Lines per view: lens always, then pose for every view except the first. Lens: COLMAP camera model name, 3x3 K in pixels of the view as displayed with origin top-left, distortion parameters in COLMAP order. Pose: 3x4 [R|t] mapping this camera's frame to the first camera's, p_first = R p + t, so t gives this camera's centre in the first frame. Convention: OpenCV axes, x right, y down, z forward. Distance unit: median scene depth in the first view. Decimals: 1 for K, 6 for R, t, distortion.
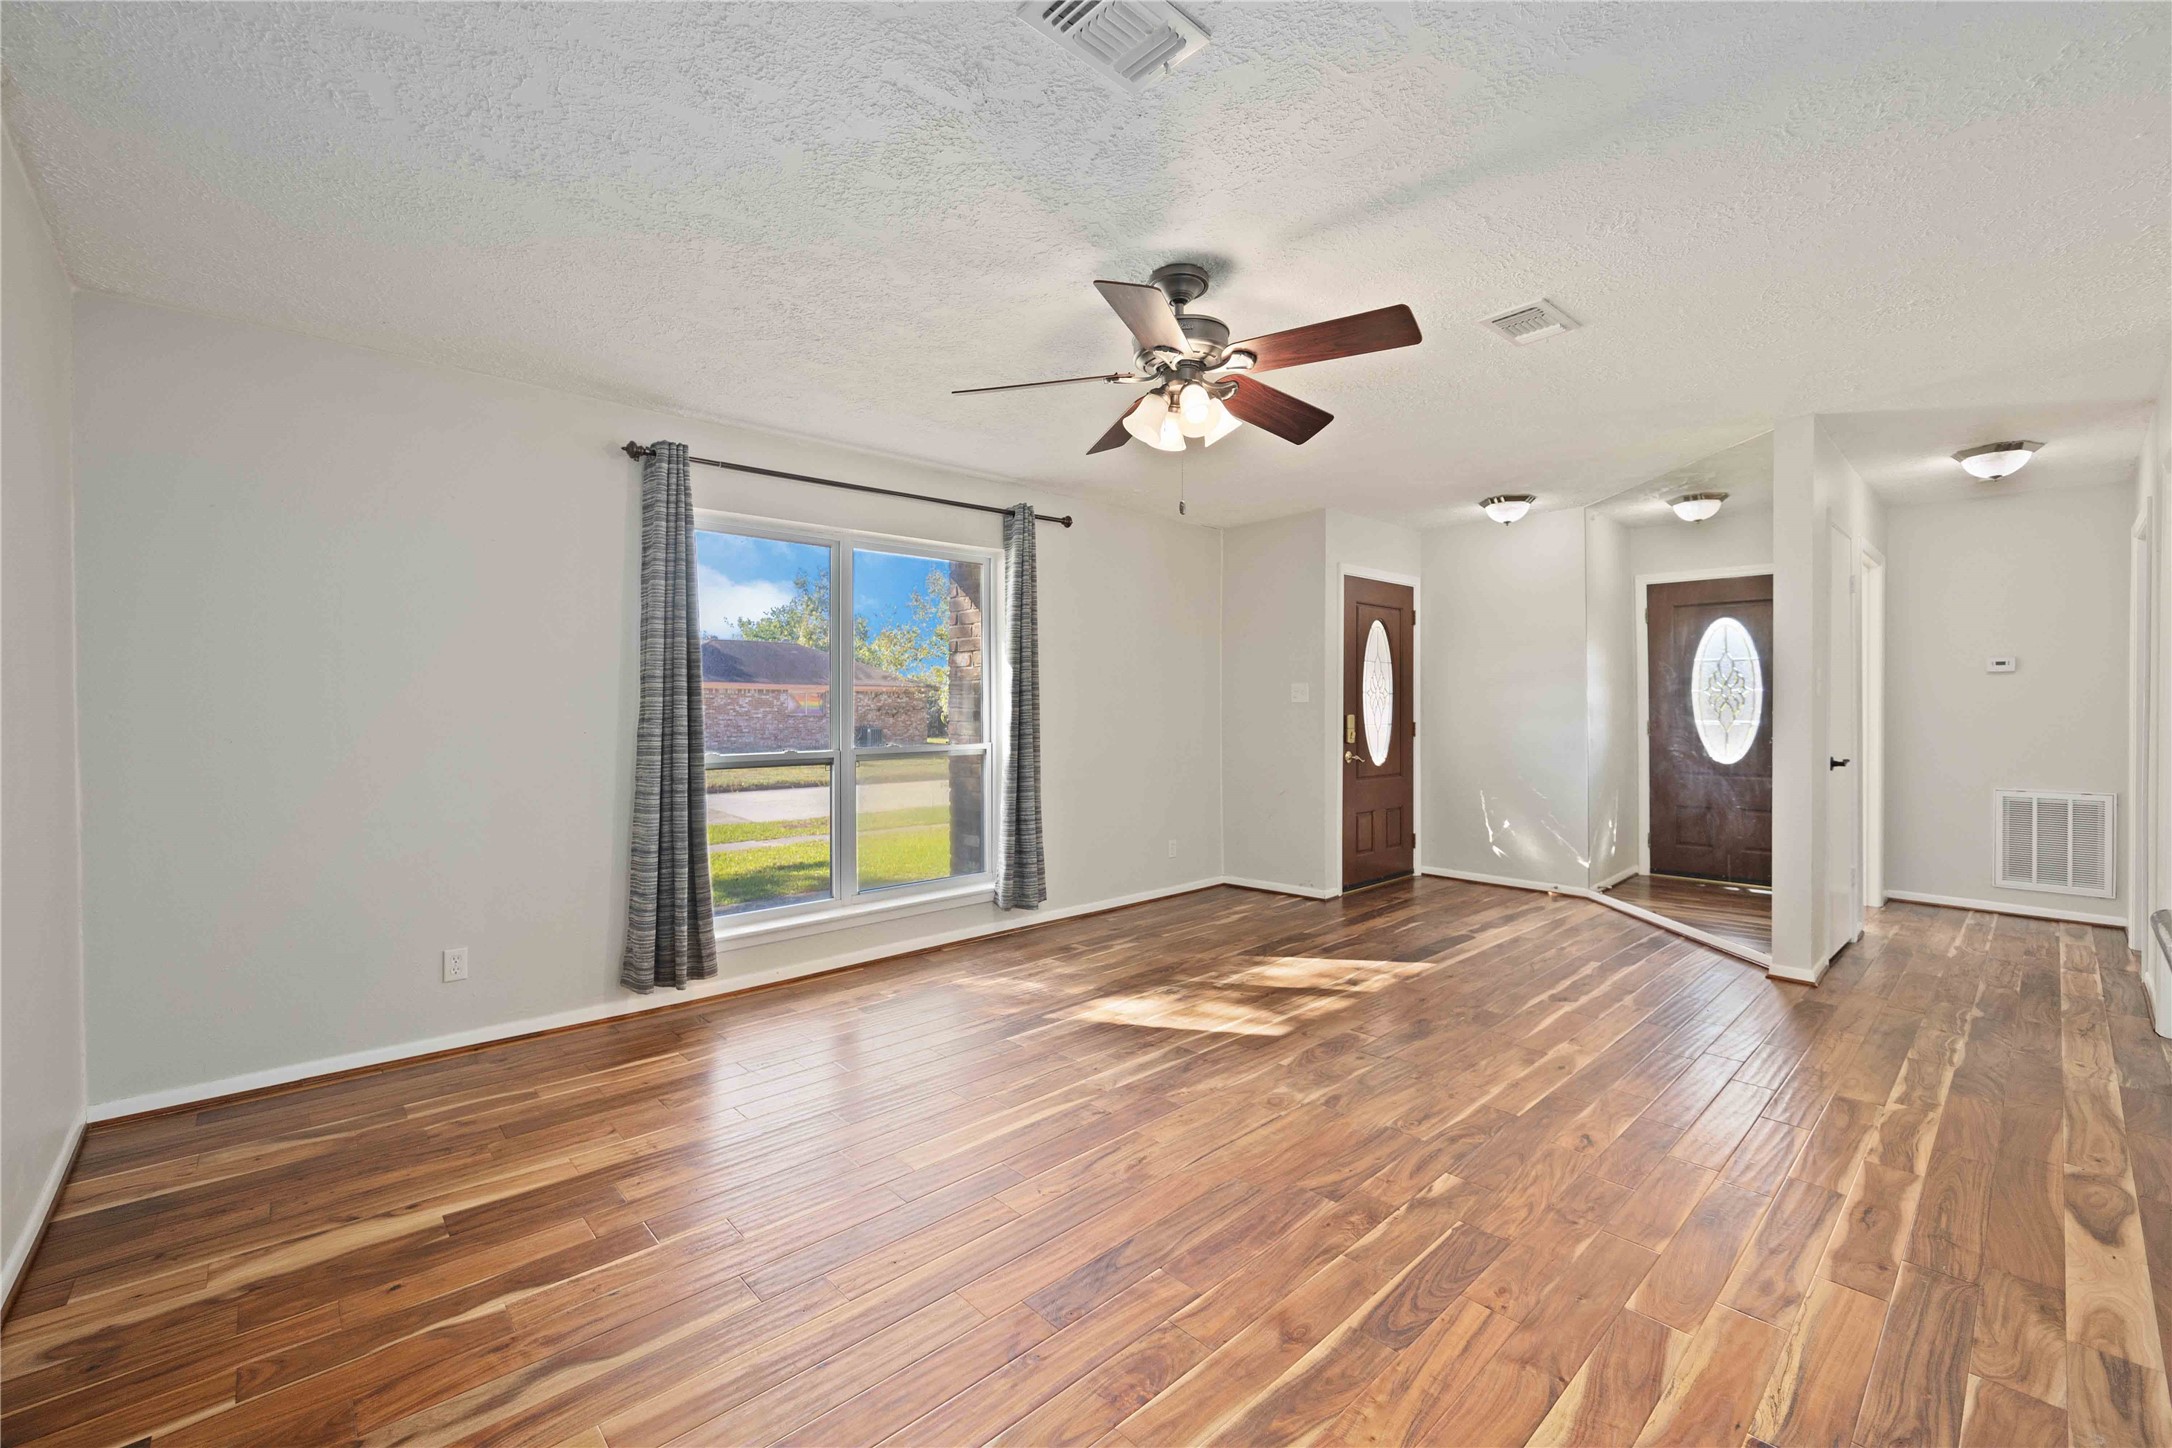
lens RADIAL K [[895.6, 0, 1097.6], [0, 895.6, 720.8], [0, 0, 1]] dist [-0.002698, -0.000262]
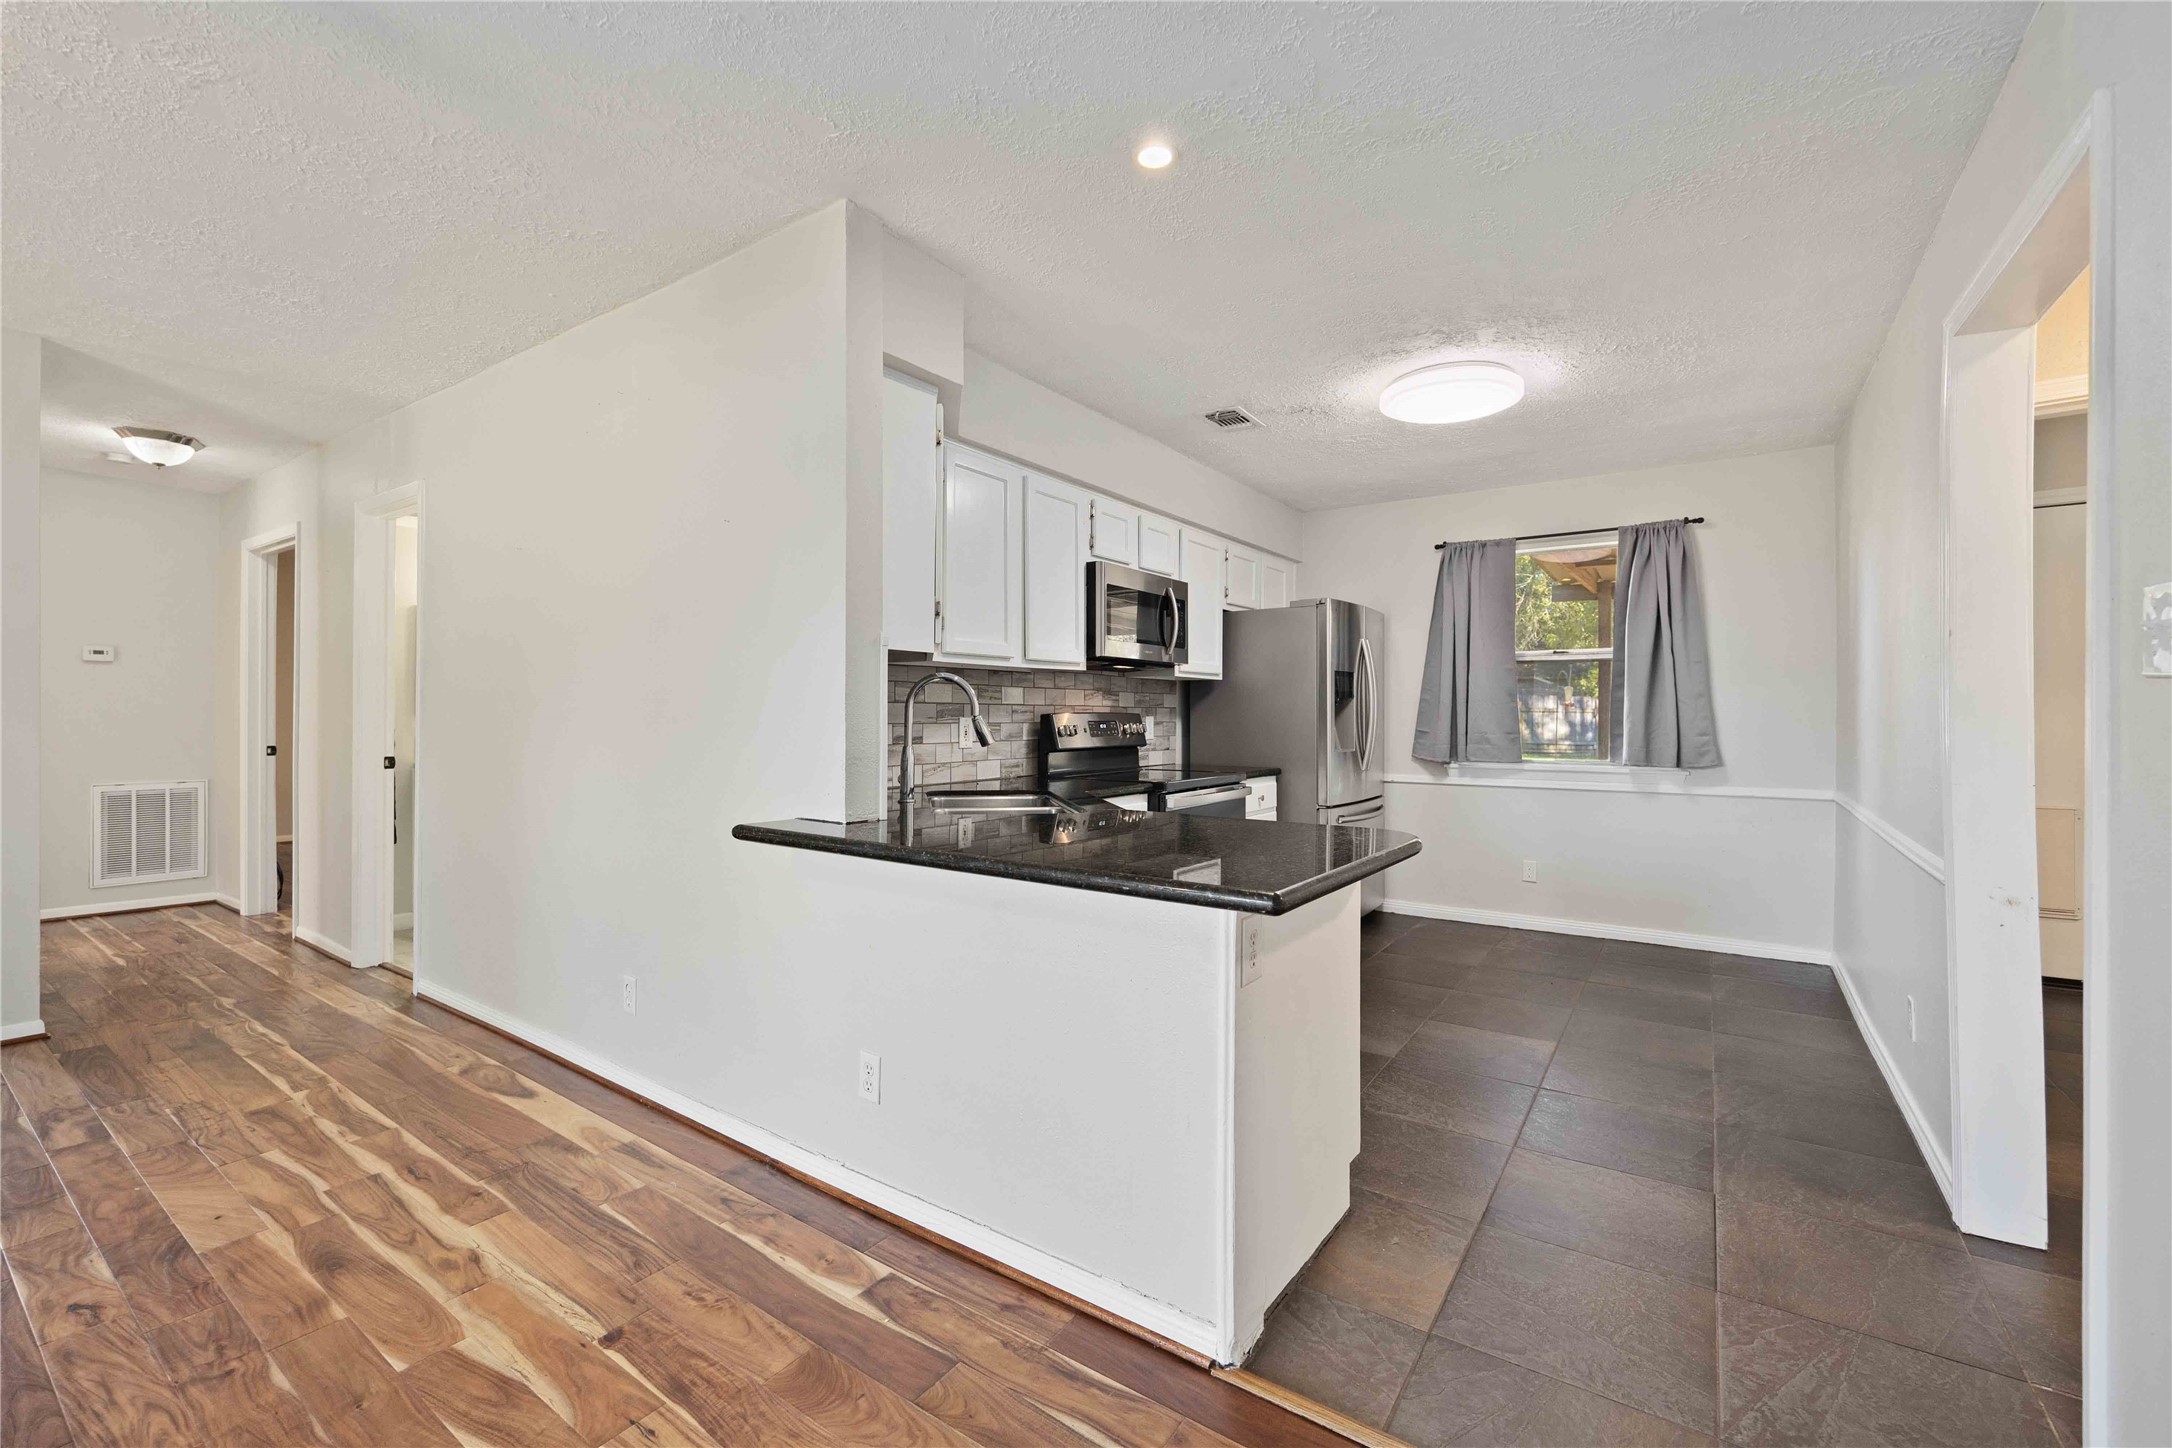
lens RADIAL K [[895.6, 0, 1086.2], [0, 895.6, 714.9], [0, 0, 1]] dist [-0.002698, -0.000262]
pose [[-0.216699, -0.004975, 0.976226, -0.206091], [0.001885, 0.999983, 0.005514, -0.001309], [-0.976237, 0.003035, -0.216686, 0.253832]]
